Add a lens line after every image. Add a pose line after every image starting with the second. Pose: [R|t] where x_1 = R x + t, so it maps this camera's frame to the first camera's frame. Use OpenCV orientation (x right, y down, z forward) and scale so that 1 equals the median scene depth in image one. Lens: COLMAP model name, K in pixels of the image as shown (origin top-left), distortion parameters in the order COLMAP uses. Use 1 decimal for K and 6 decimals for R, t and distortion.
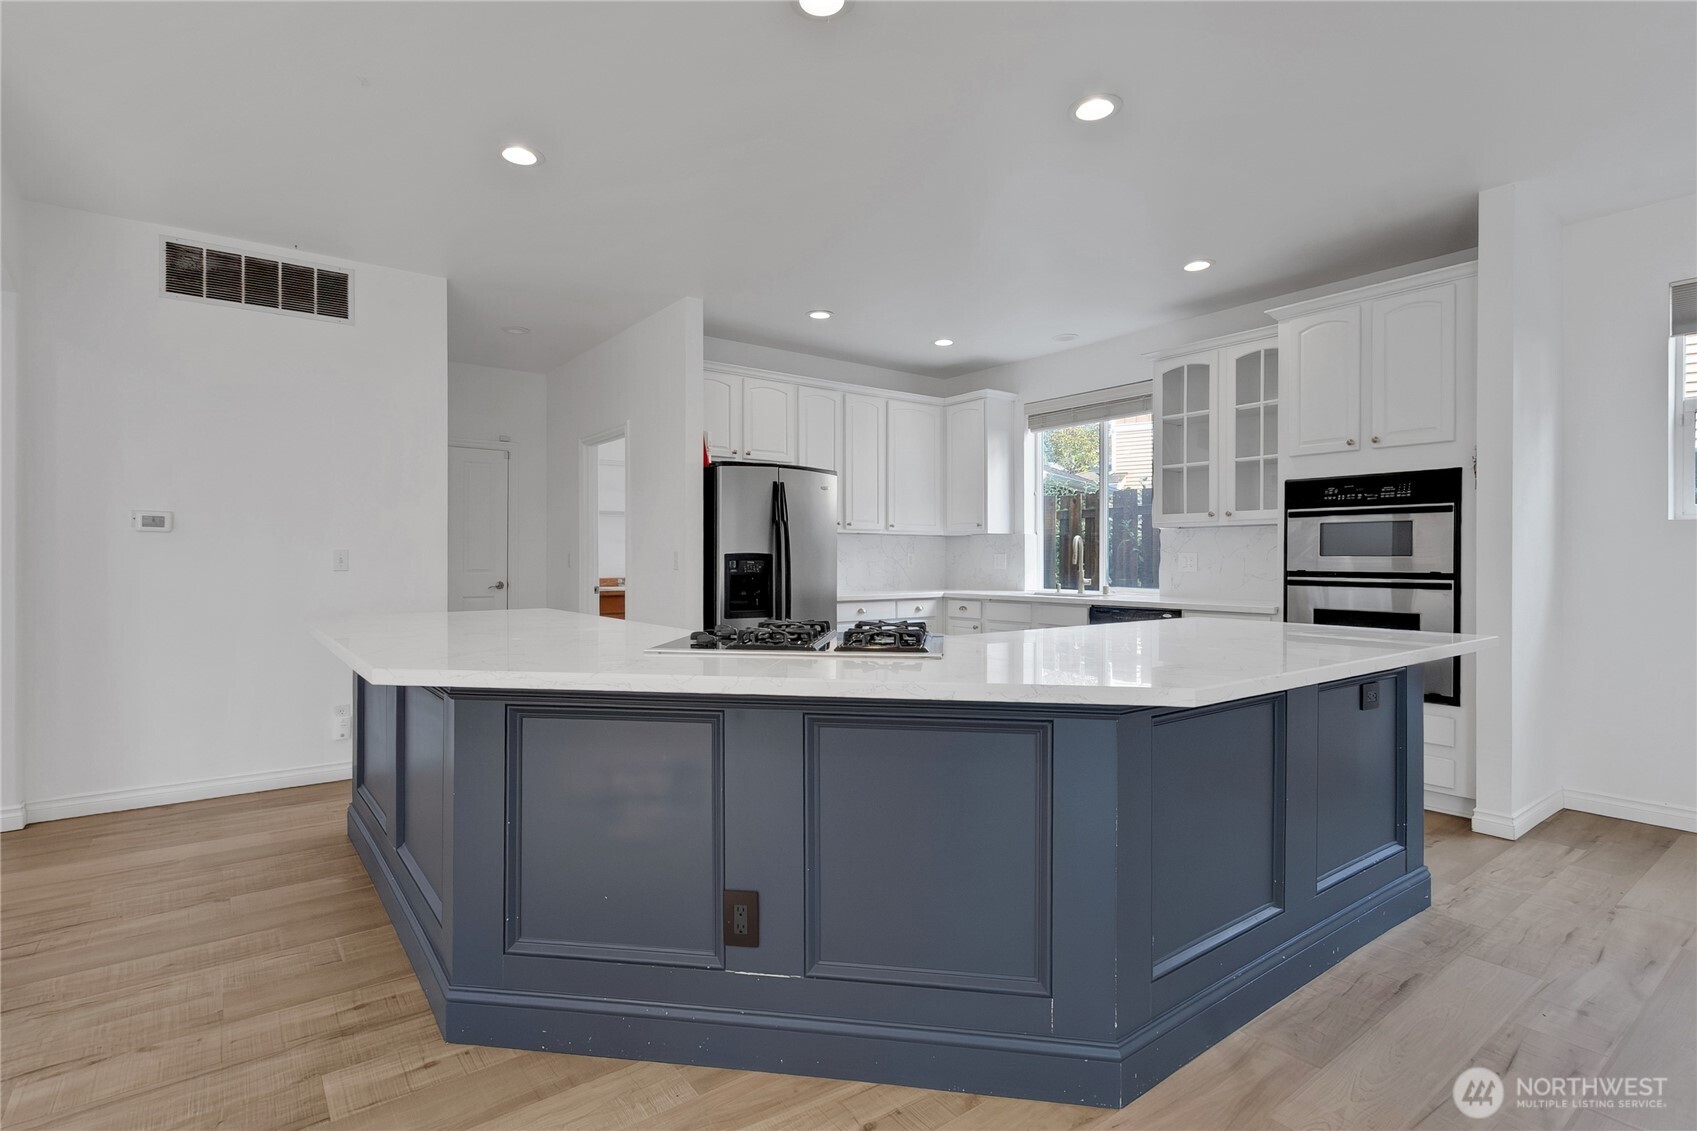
lens RADIAL K [[822.9, 0, 833.8], [0, 822.9, 563.8], [0, 0, 1]] dist [0.003450, -0.001499]
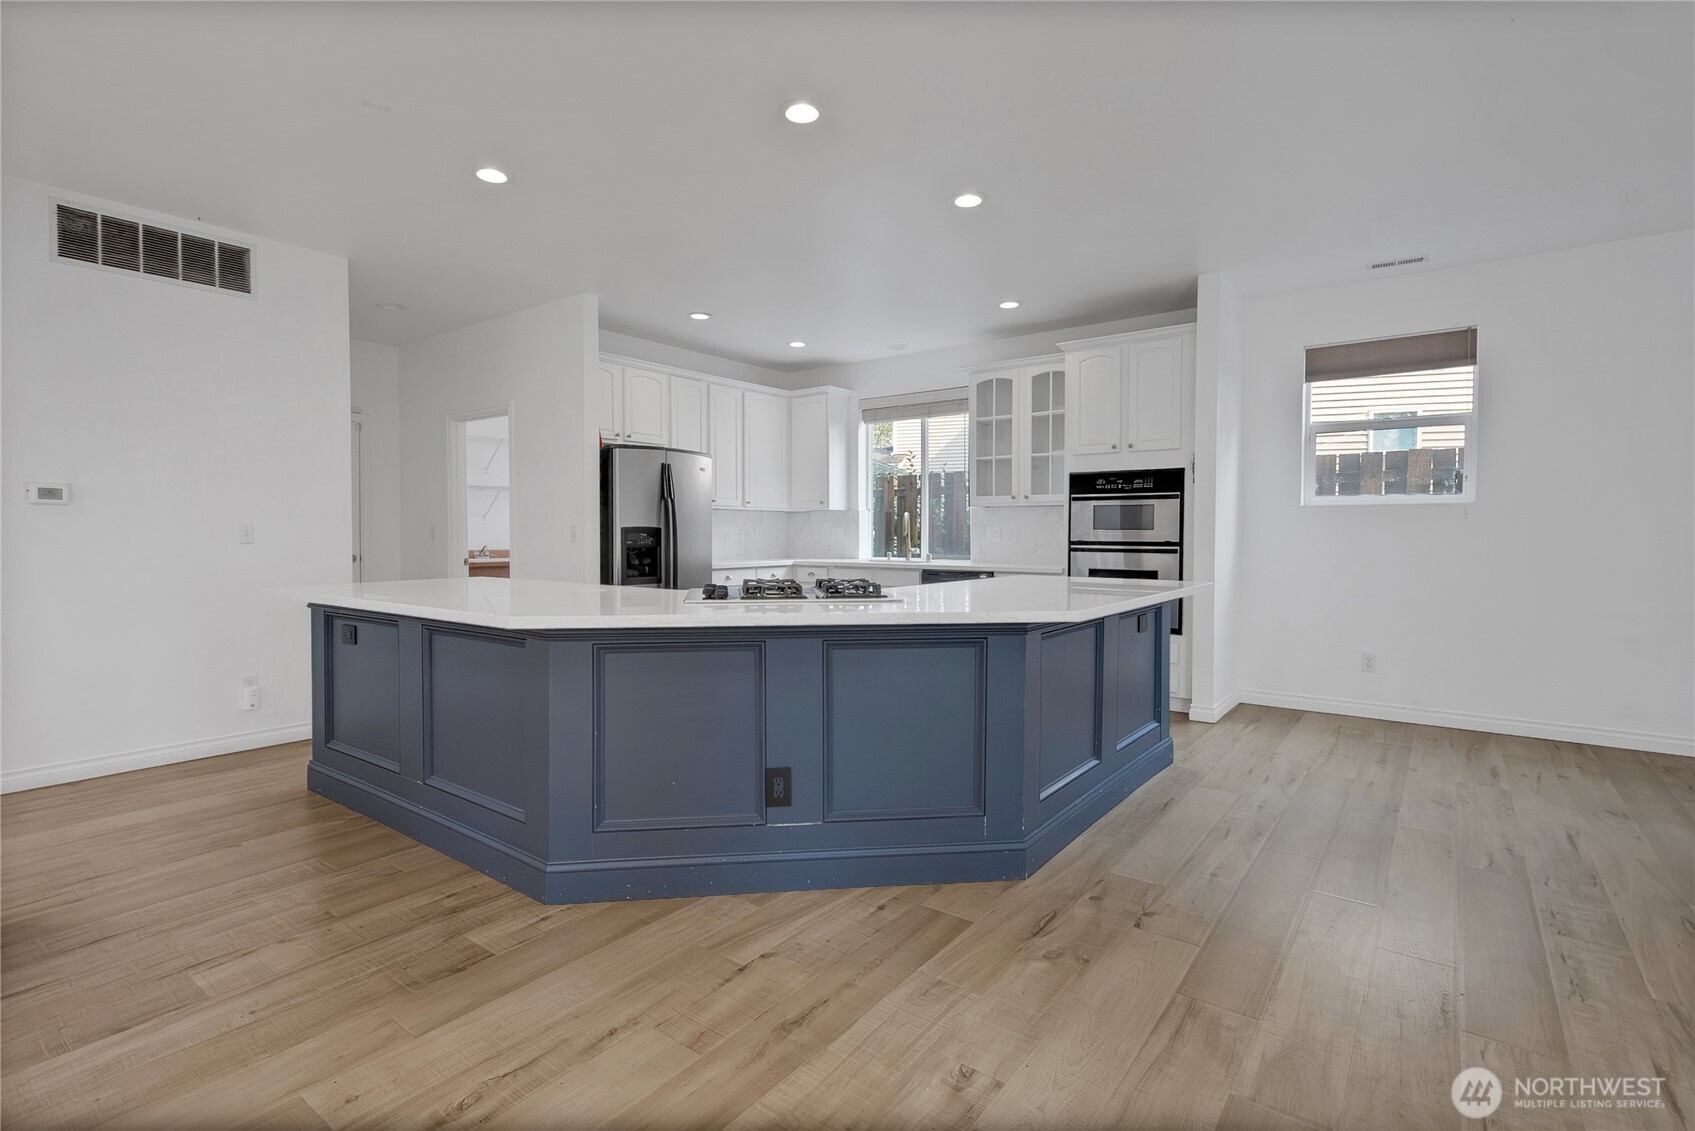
lens RADIAL K [[807.9, 0, 836.7], [0, 807.9, 558.2], [0, 0, 1]] dist [0.000674, -0.000222]
pose [[0.961288, -0.009169, 0.275392, -0.172110], [0.001680, 0.999623, 0.027417, 0.000292], [-0.275539, -0.025893, 0.960941, -0.152398]]
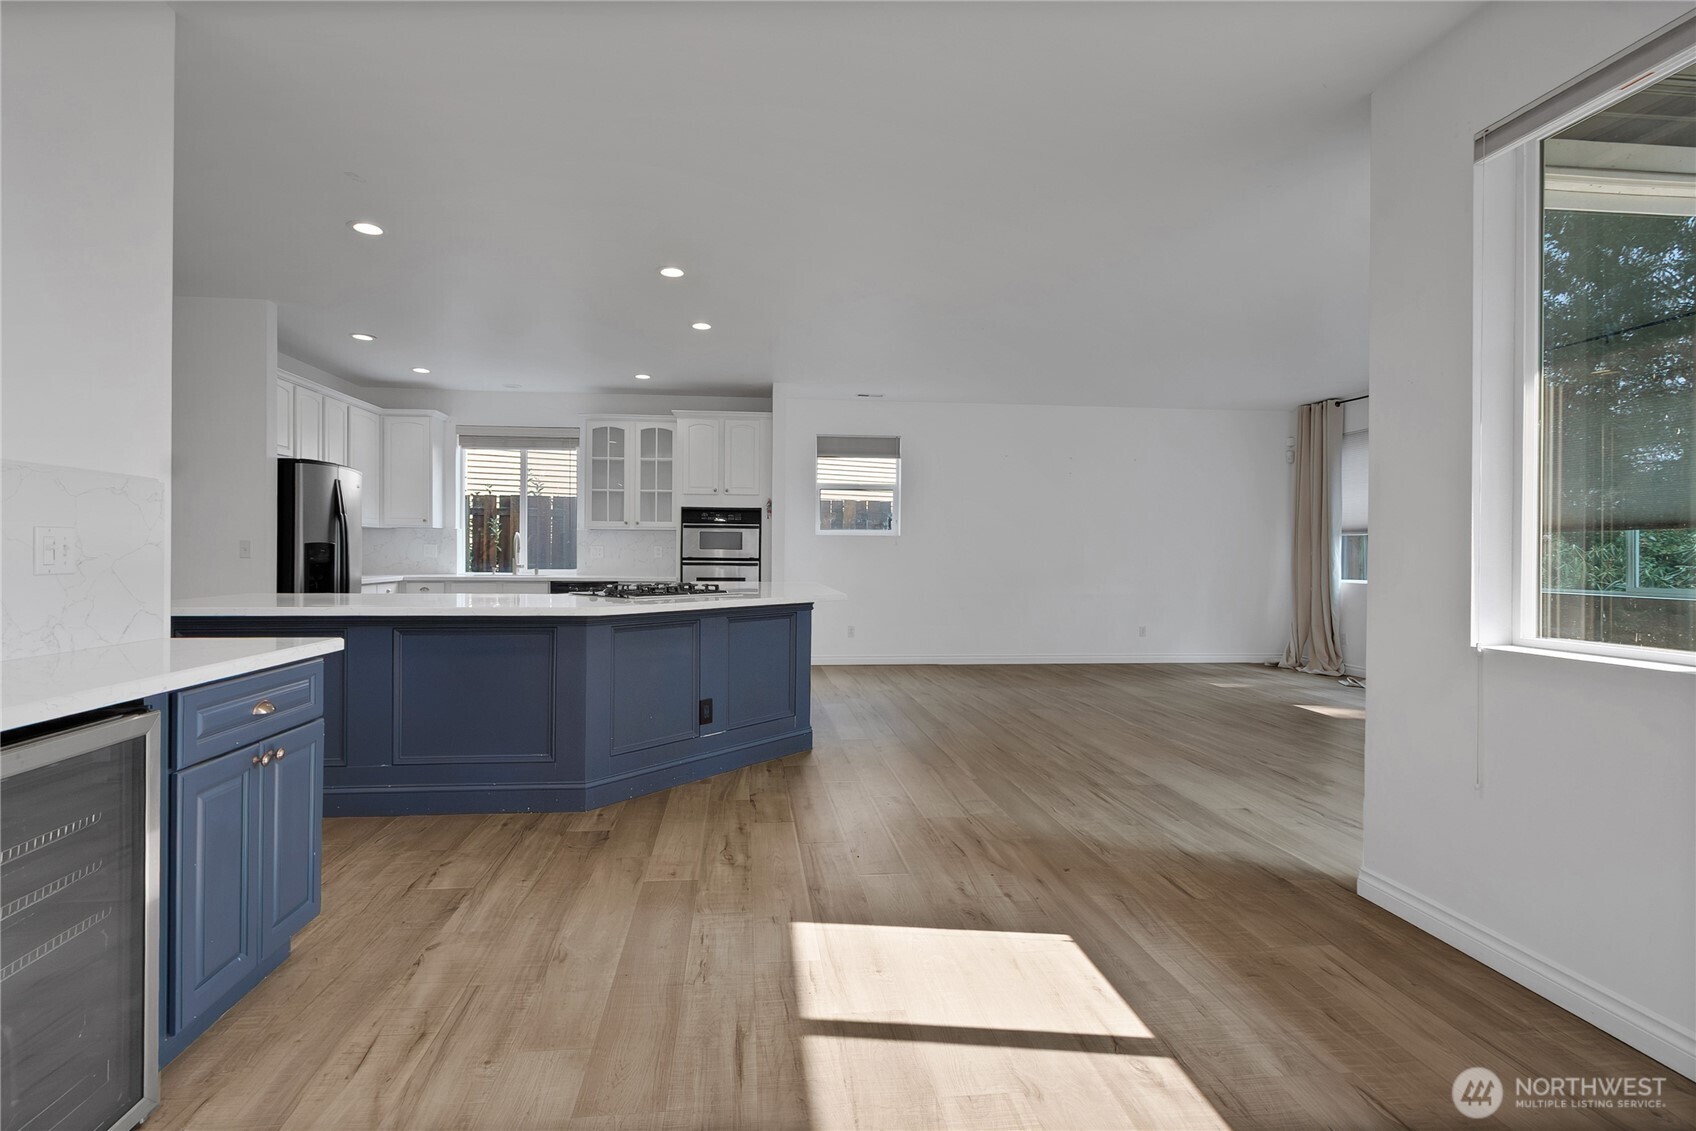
lens RADIAL K [[818.3, 0, 836.3], [0, 818.3, 554.5], [0, 0, 1]] dist [0.002060, 0.000546]
pose [[0.502901, 0.000316, 0.864344, -0.814416], [-0.003306, 0.999993, 0.001558, -0.001215], [-0.864337, -0.003641, 0.502899, -0.188287]]
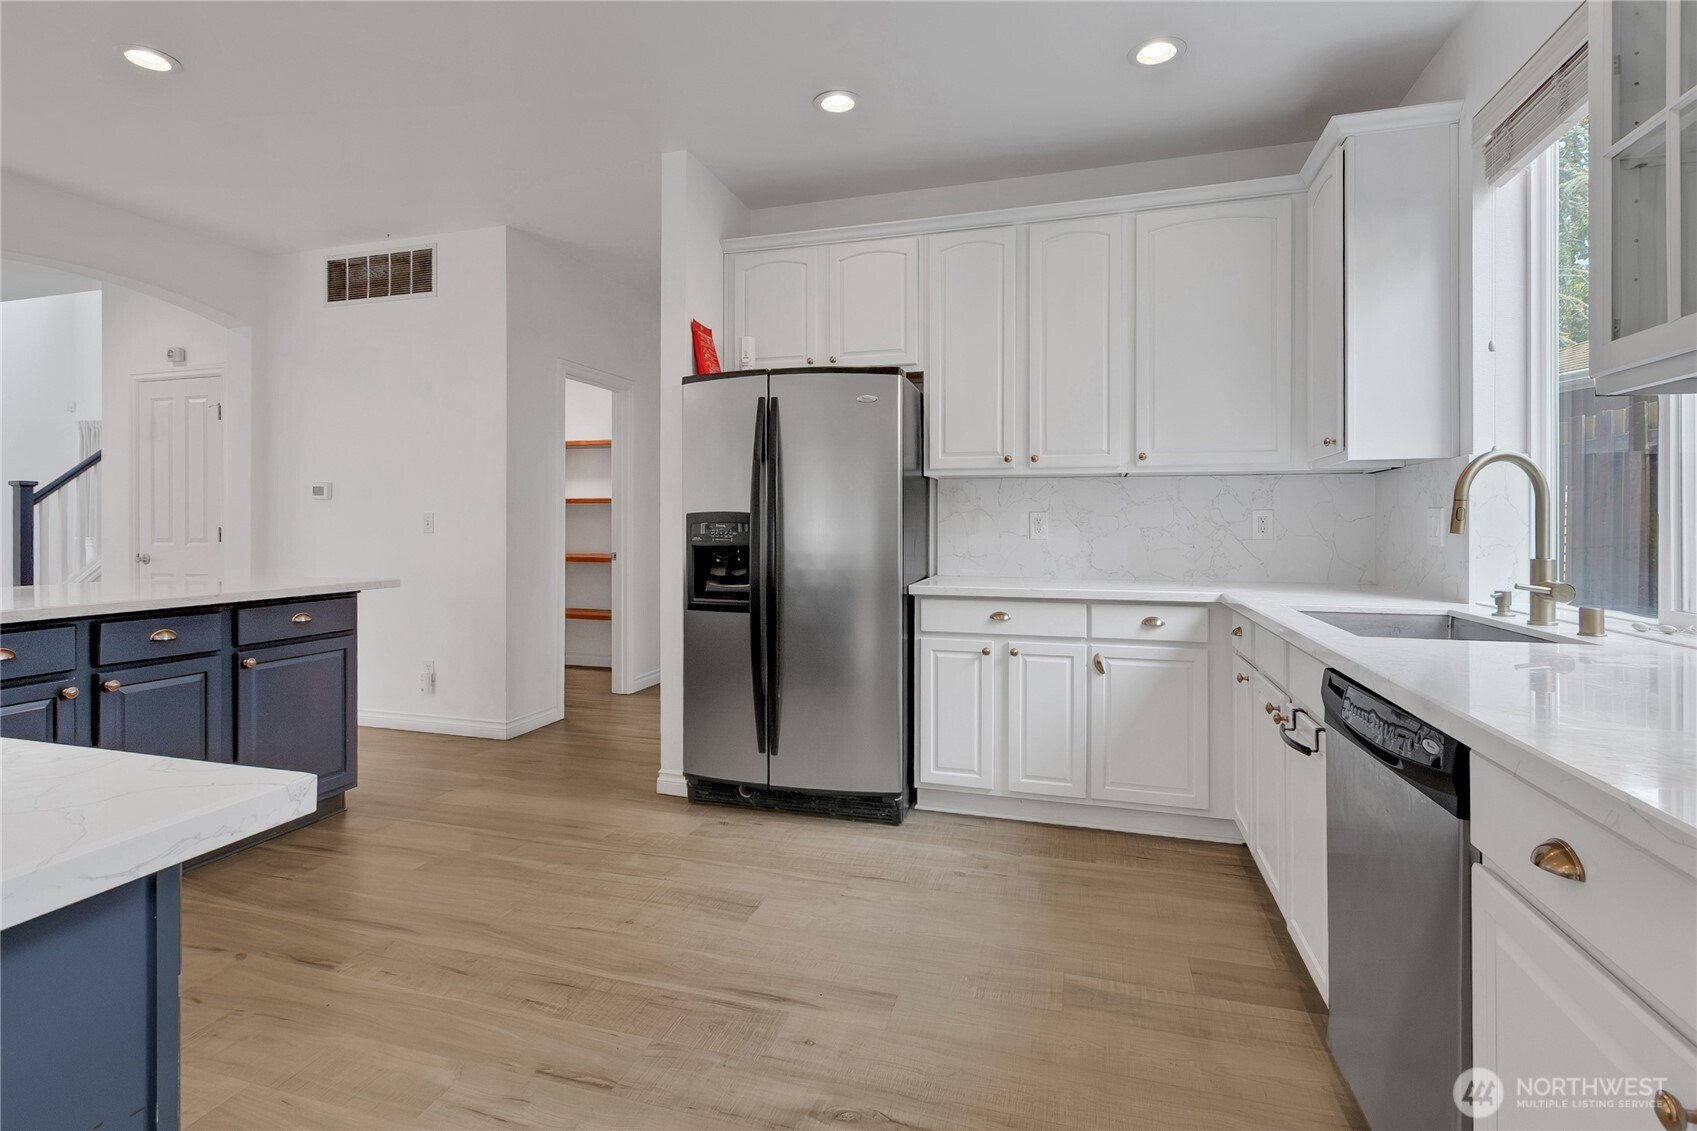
lens RADIAL K [[841.3, 0, 836.0], [0, 841.3, 524.5], [0, 0, 1]] dist [-0.001447, -0.000506]
pose [[0.583264, 0.001106, -0.812282, 0.556984], [-0.005423, 0.999982, -0.002533, -0.002203], [0.812265, 0.005882, 0.583259, 0.780852]]
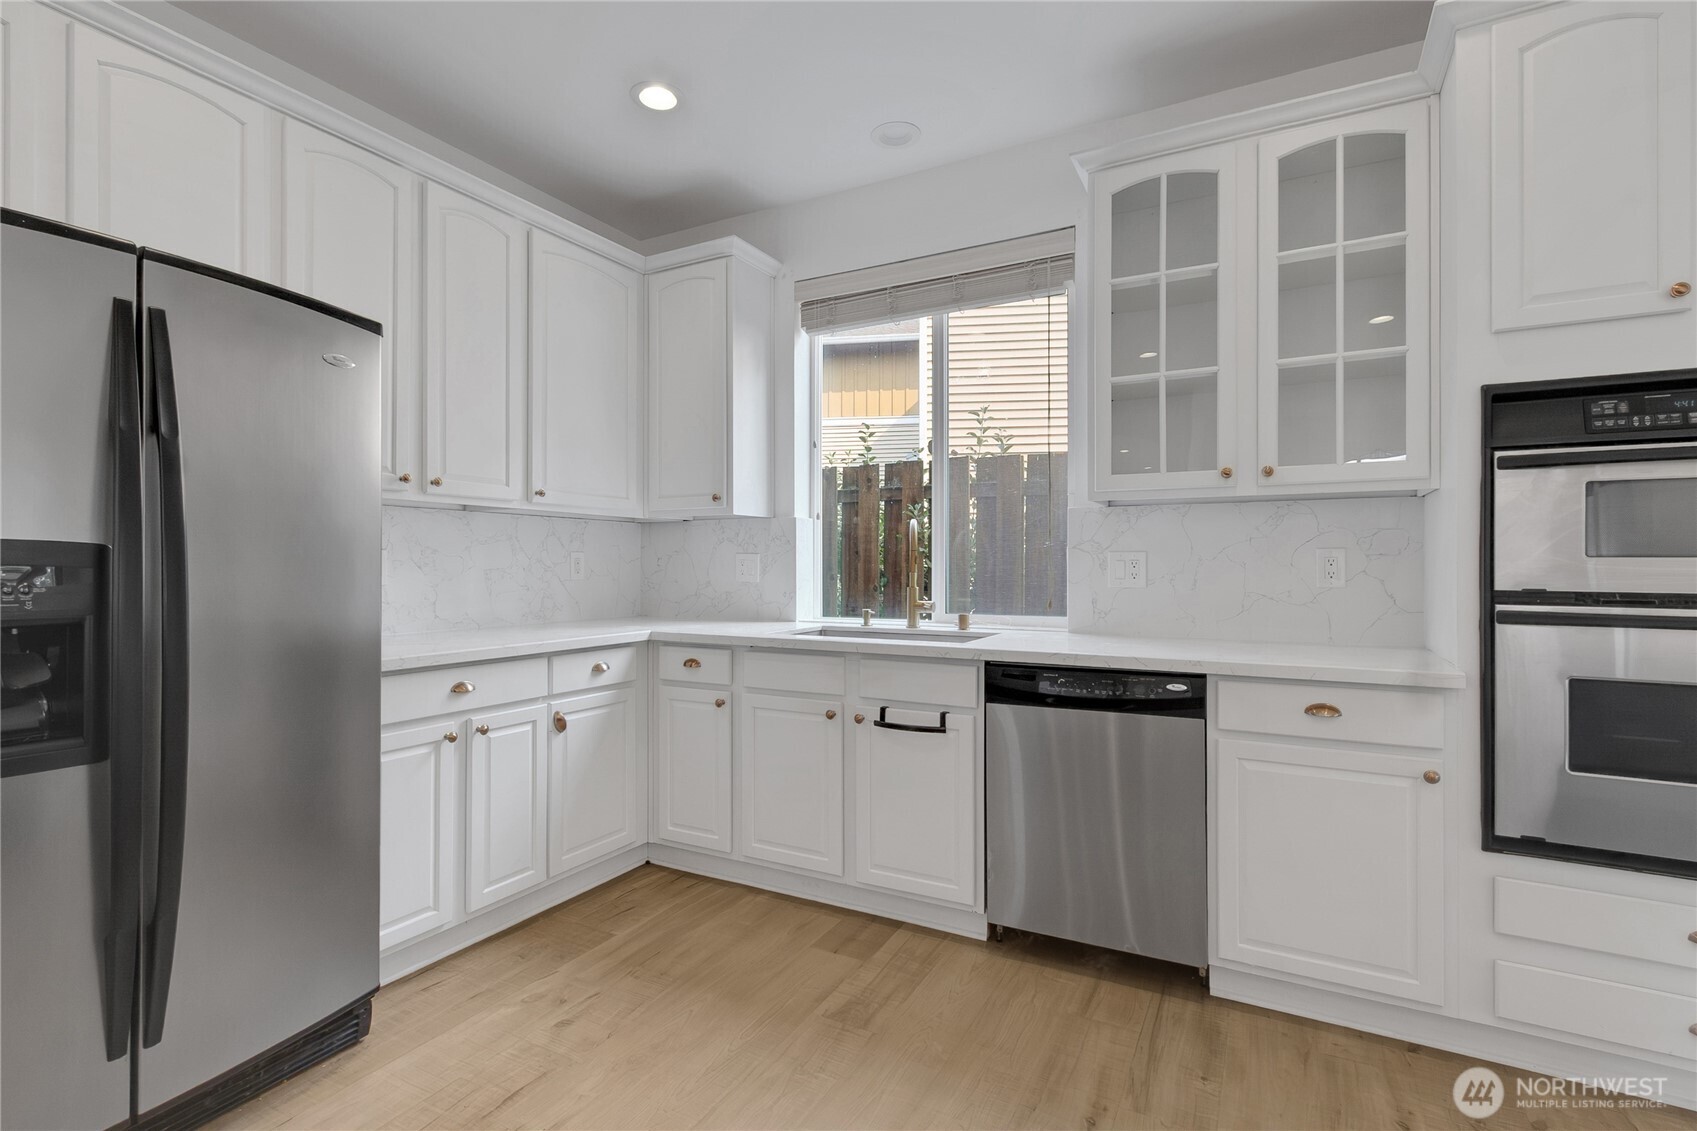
lens RADIAL K [[804.9, 0, 822.6], [0, 804.9, 557.7], [0, 0, 1]] dist [0.013740, -0.000023]
pose [[0.914842, 0.004024, 0.403792, 0.047071], [0.001520, 0.999909, -0.013409, -0.003576], [-0.403809, 0.012881, 0.914753, 0.735781]]
